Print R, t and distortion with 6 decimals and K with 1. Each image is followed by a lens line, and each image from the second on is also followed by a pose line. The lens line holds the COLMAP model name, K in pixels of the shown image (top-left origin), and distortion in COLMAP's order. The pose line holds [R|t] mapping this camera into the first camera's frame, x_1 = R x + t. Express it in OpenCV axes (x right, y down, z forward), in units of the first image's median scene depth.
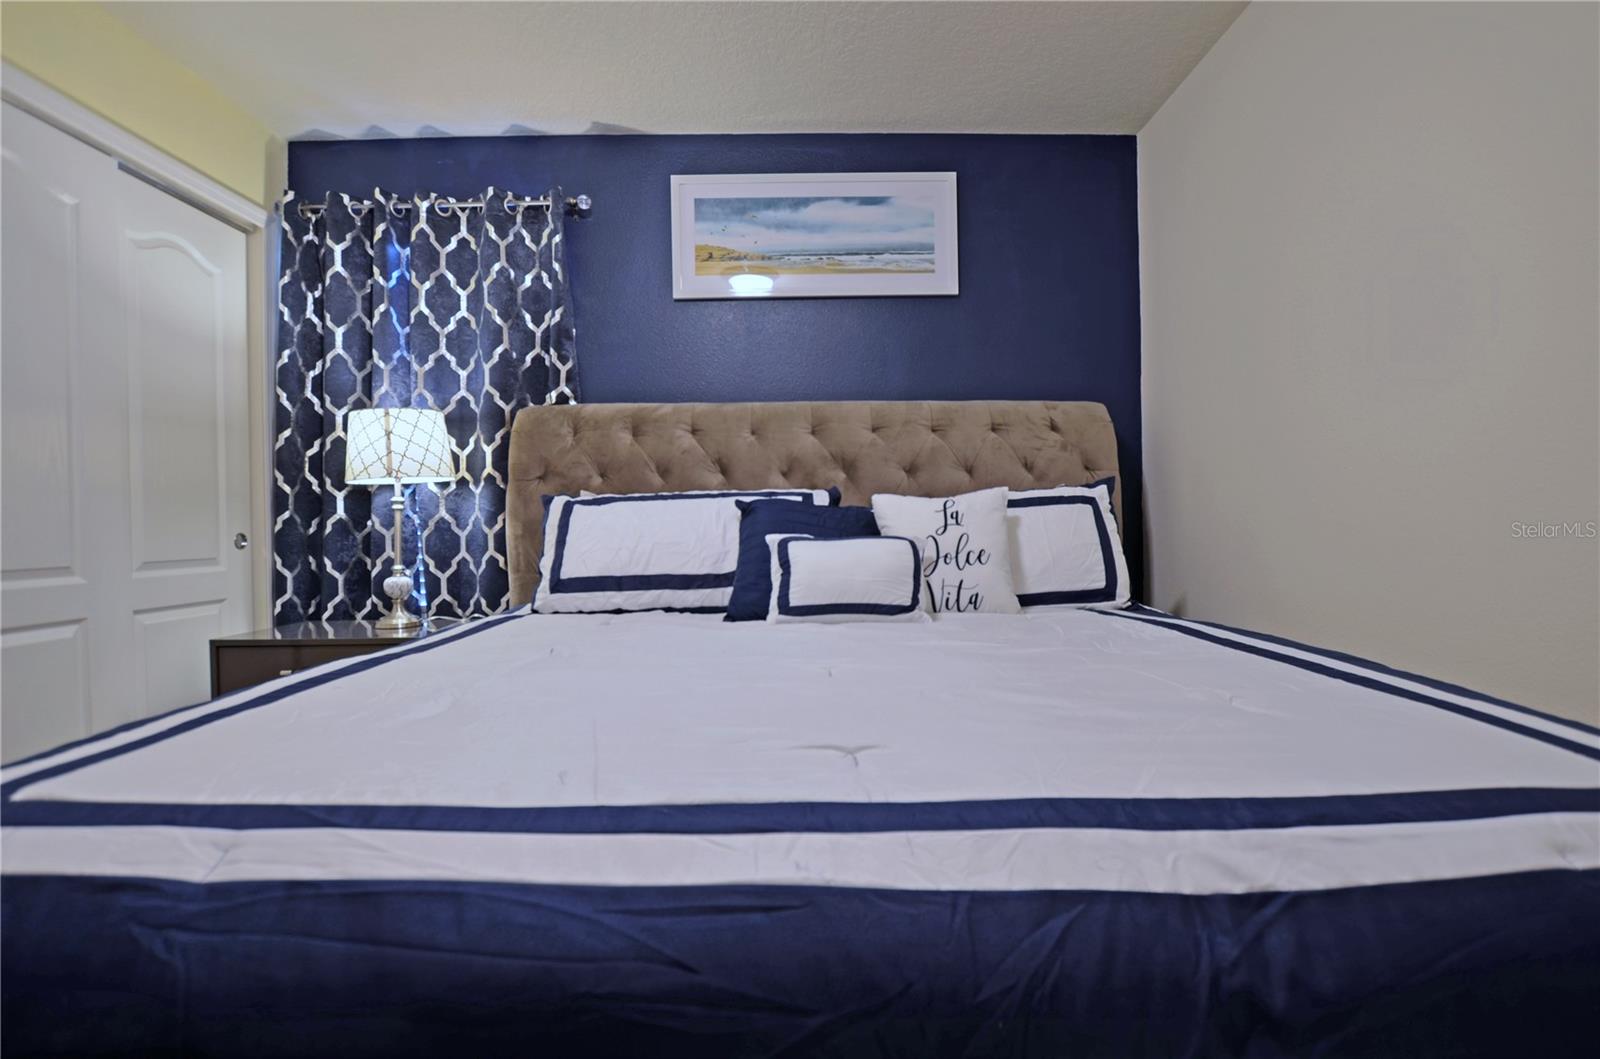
lens RADIAL K [[749.6, 0, 816.7], [0, 749.6, 533.4], [0, 0, 1]] dist [-0.037846, 0.006849]
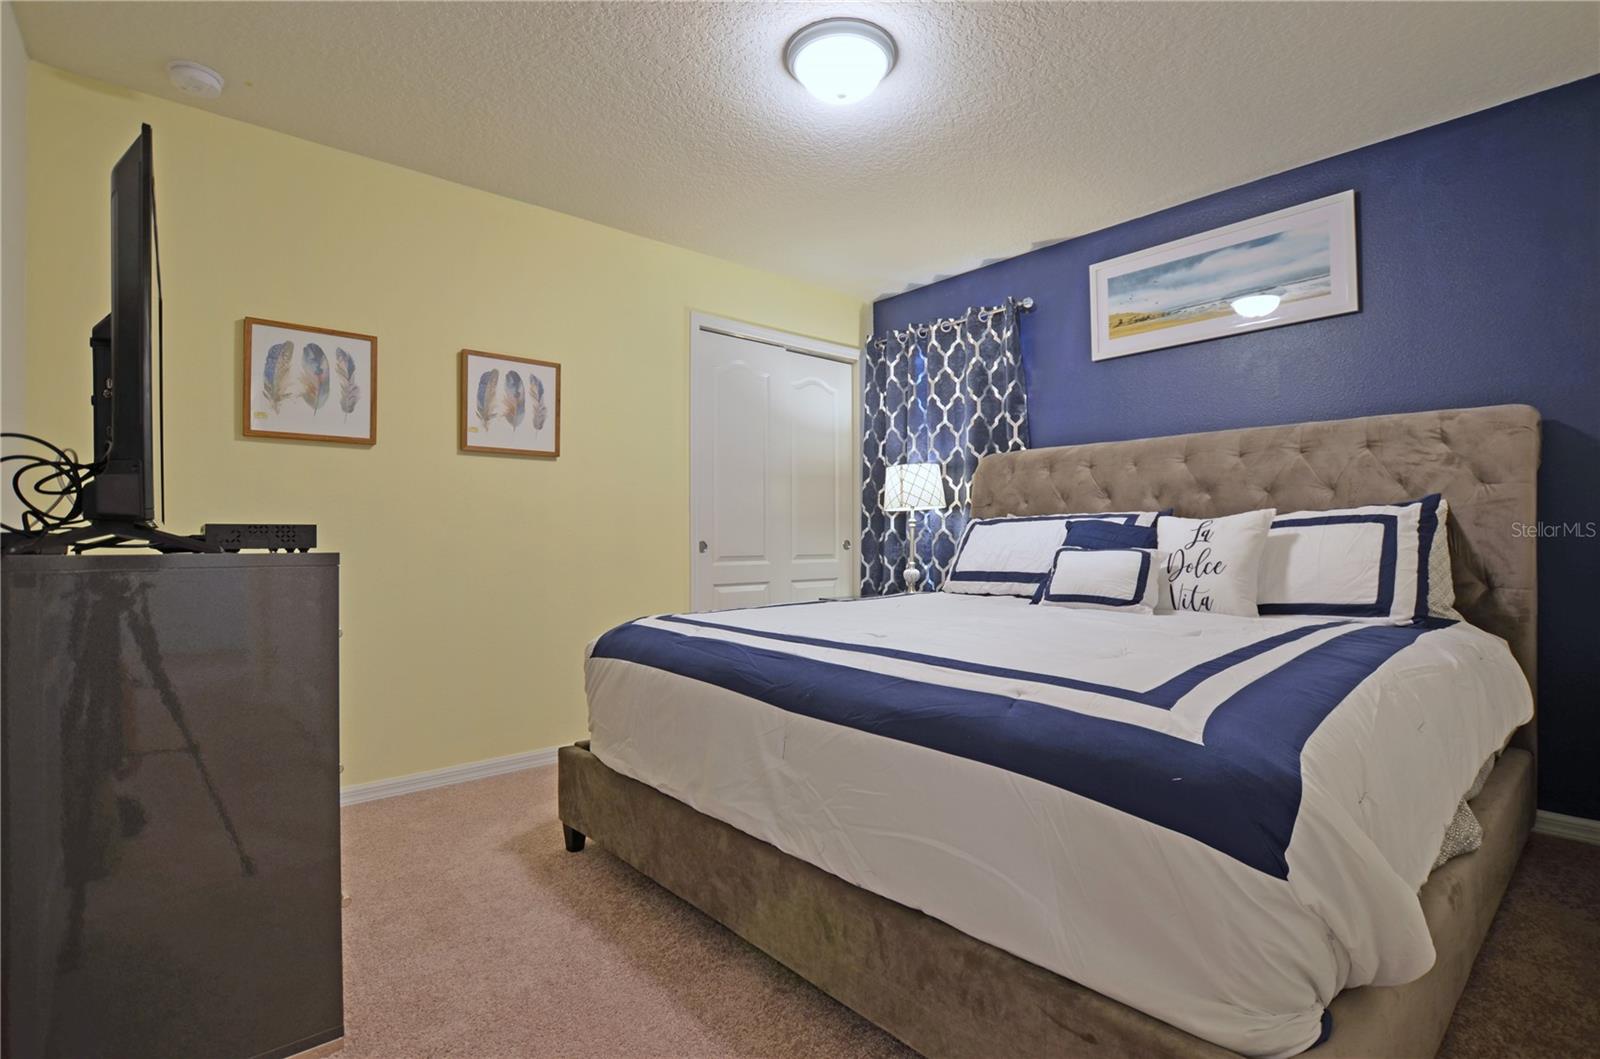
lens RADIAL K [[749.6, 0, 816.7], [0, 749.6, 533.4], [0, 0, 1]] dist [-0.037846, 0.006849]
pose [[0.654590, 0.005591, -0.755964, 0.484109], [-0.015455, 0.999863, -0.005987, -0.004937], [0.755826, 0.015603, 0.654586, -0.195927]]
